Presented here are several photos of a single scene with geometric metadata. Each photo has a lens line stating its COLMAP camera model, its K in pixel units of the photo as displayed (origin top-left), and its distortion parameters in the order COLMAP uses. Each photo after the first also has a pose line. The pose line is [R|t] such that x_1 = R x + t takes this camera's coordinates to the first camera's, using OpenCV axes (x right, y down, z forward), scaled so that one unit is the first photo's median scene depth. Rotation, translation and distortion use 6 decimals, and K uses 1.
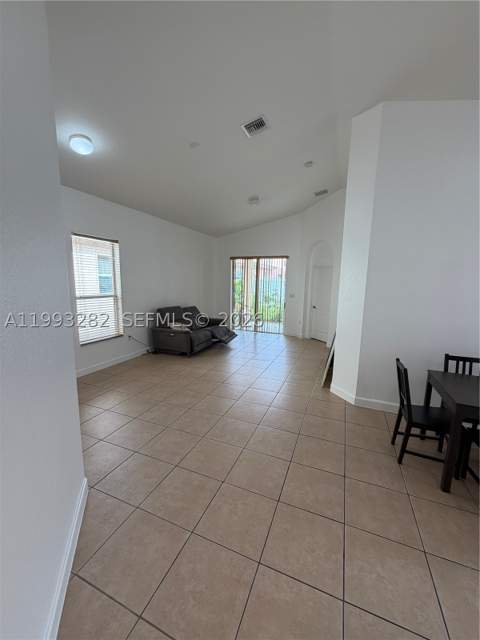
lens RADIAL K [[255.6, 0, 238.5], [0, 255.6, 319.4], [0, 0, 1]] dist [0.003001, 0.000336]
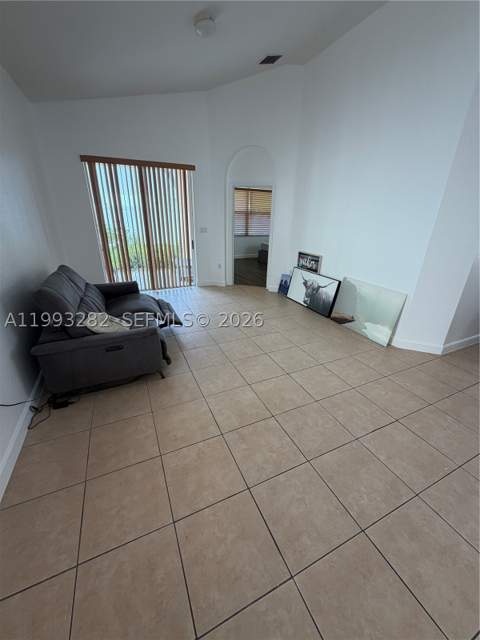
lens RADIAL K [[255.6, 0, 238.9], [0, 255.6, 319.5], [0, 0, 1]] dist [0.003001, 0.000336]
pose [[0.679442, -0.288907, 0.674456, -0.279709], [0.108246, 0.948627, 0.297303, -0.059366], [-0.725701, -0.128993, 0.675810, 0.424362]]
